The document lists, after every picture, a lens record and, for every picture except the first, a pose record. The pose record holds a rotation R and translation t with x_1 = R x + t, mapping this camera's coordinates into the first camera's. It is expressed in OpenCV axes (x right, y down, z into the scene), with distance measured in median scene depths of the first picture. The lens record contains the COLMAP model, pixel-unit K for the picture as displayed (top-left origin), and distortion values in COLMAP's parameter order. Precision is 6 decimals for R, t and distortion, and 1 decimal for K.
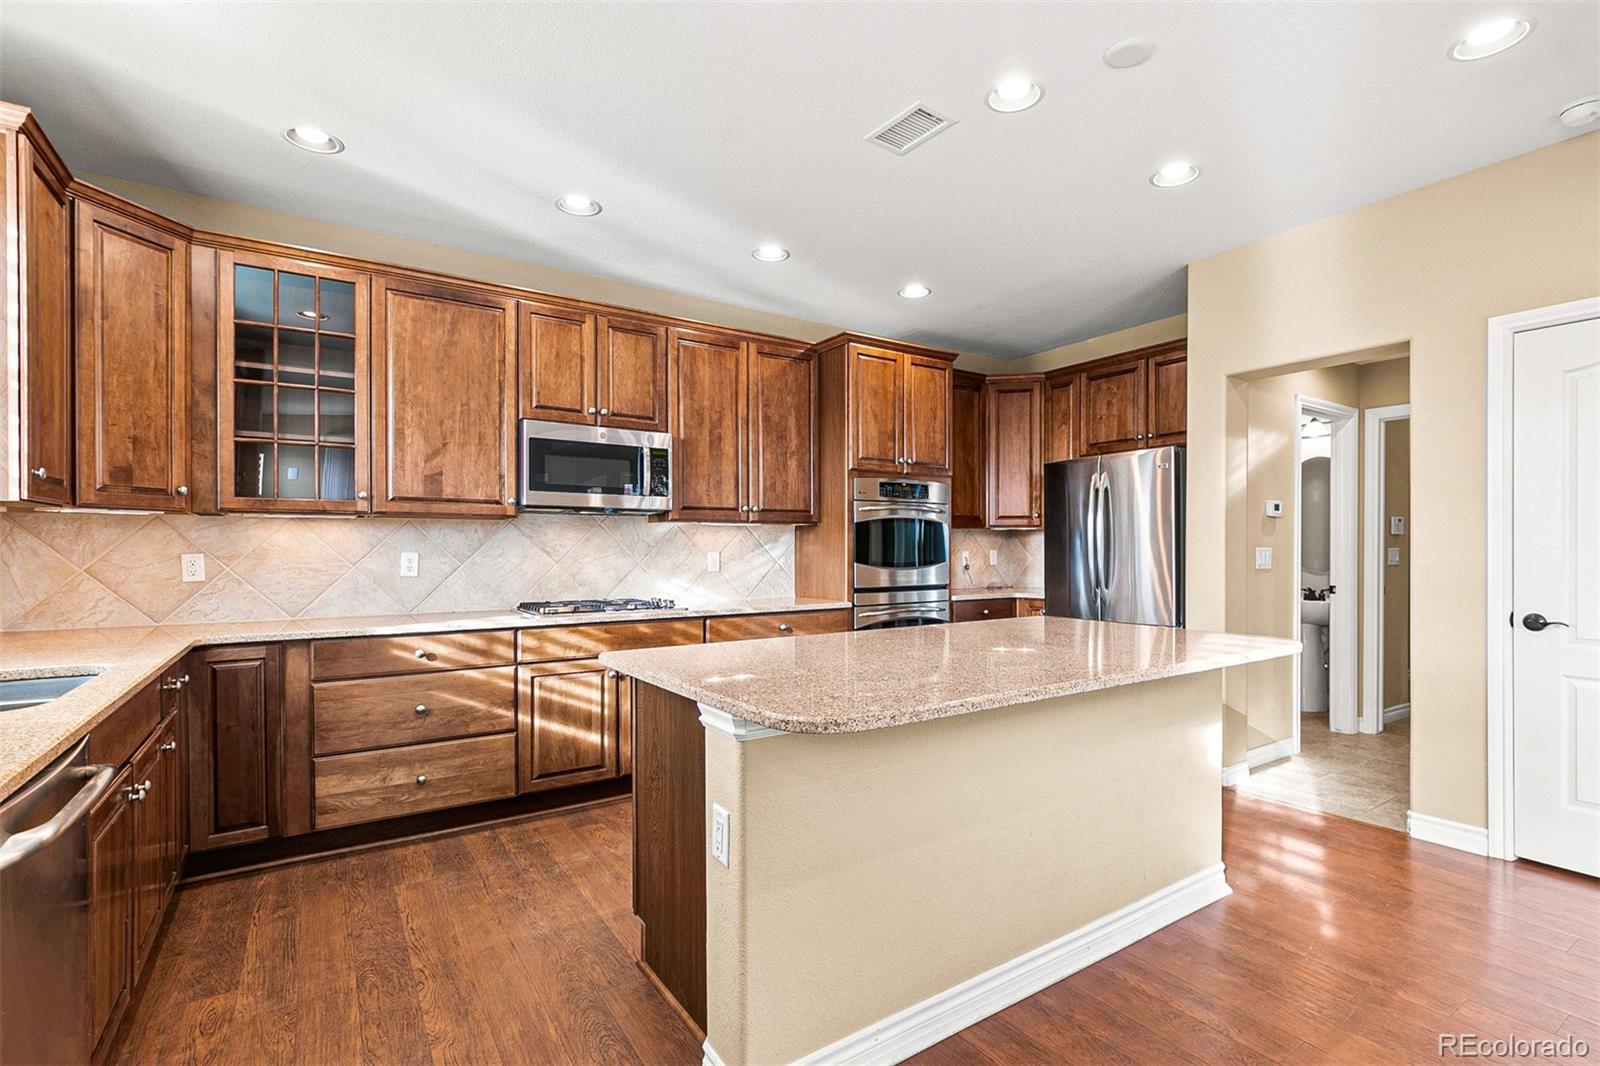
lens RADIAL K [[746.1, 0, 810.2], [0, 746.1, 543.7], [0, 0, 1]] dist [0.000316, 0.000612]
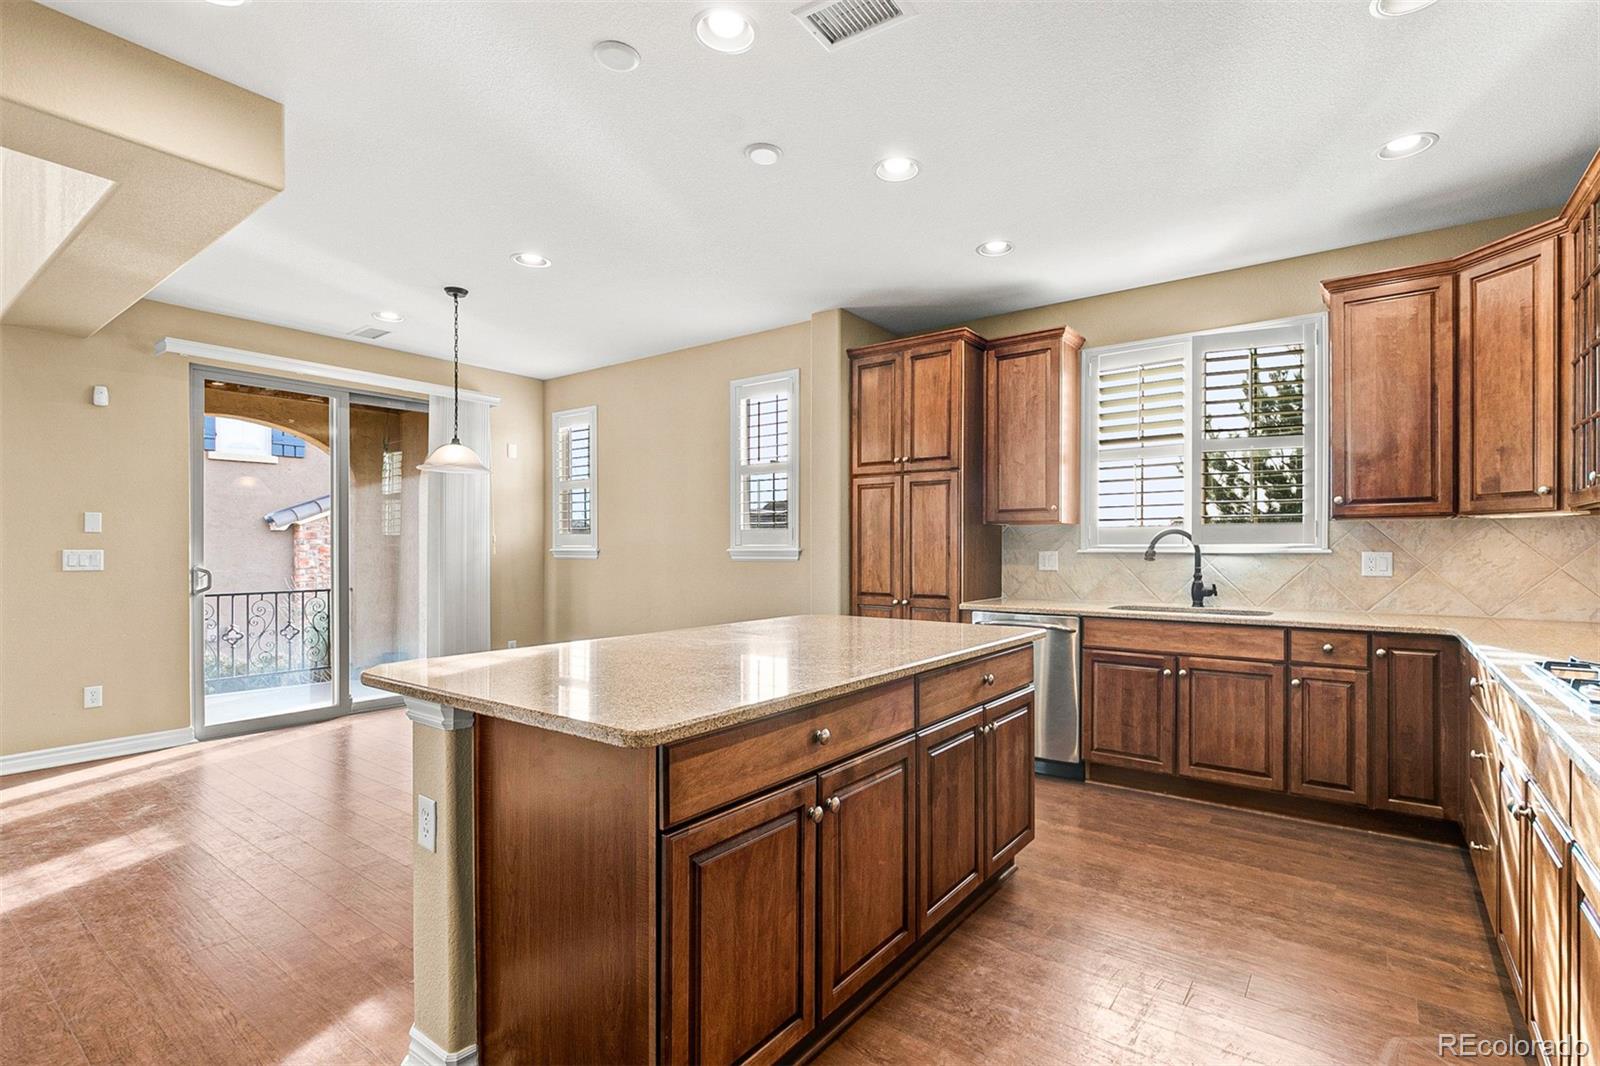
lens RADIAL K [[746.1, 0, 802.9], [0, 746.1, 541.4], [0, 0, 1]] dist [0.000316, 0.000612]
pose [[-0.941198, 0.006972, -0.337783, 0.457673], [0.008703, 0.999956, -0.003611, -0.009019], [0.337743, -0.006338, -0.941217, 1.700329]]
